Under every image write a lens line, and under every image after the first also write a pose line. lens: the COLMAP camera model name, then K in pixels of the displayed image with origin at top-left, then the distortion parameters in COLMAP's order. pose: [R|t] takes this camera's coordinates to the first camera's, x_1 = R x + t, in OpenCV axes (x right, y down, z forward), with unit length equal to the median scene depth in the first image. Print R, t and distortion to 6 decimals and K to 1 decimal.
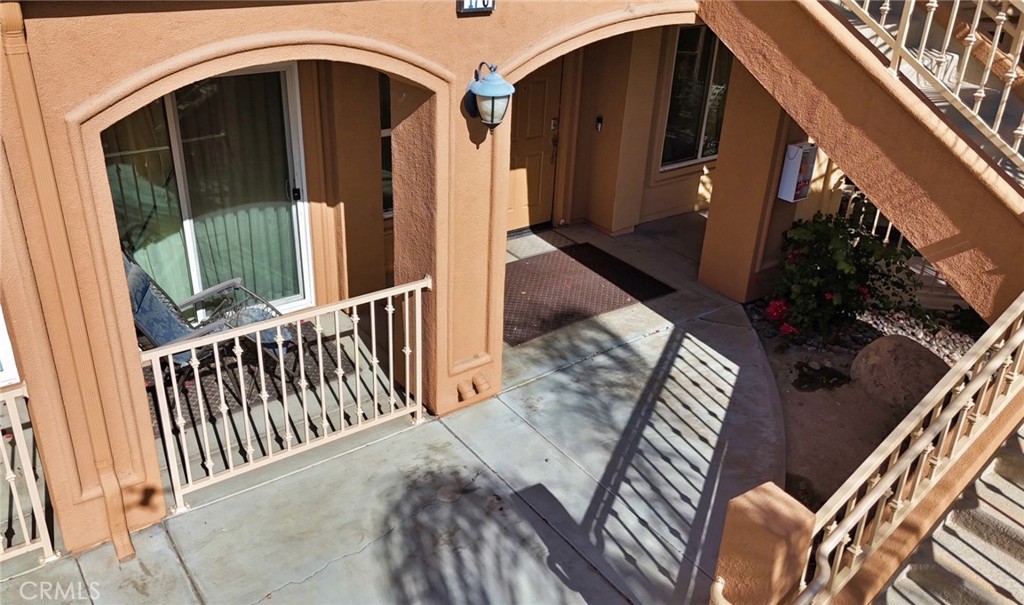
lens RADIAL K [[901.3, 0, 476.7], [0, 901.3, 302.1], [0, 0, 1]] dist [0.131273, -0.387391]
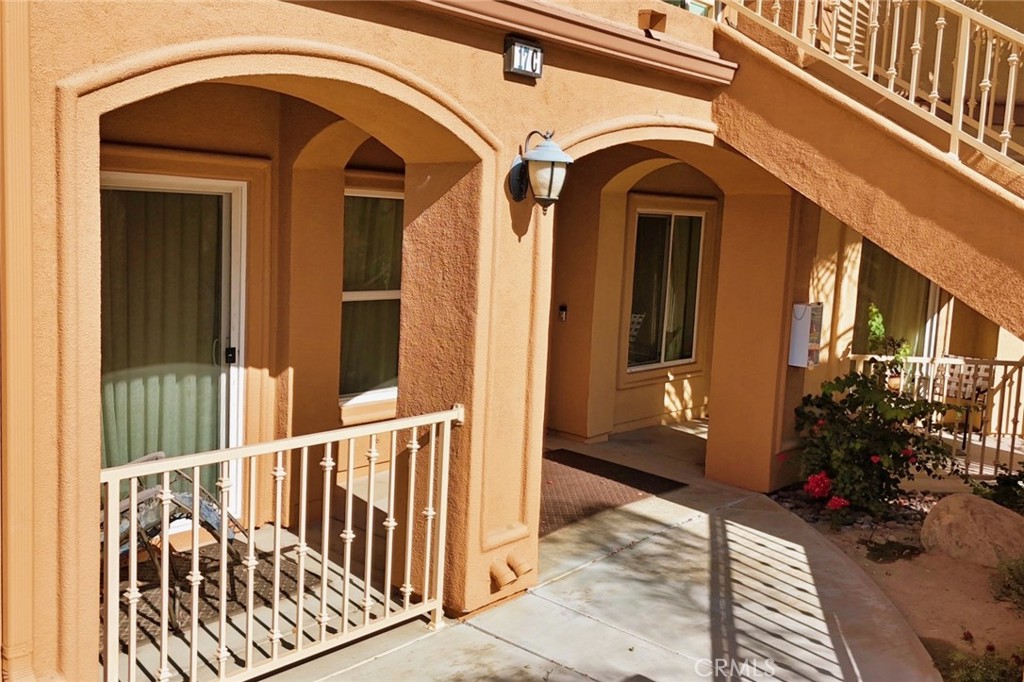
lens RADIAL K [[1030.8, 0, 512.0], [0, 1030.8, 341.0], [0, 0, 1]] dist [0.119603, -0.375088]
pose [[0.960006, 0.004209, 0.279947, -0.236868], [0.098293, 0.931176, -0.351069, 0.214920], [-0.262158, 0.364546, 0.893521, 0.177680]]
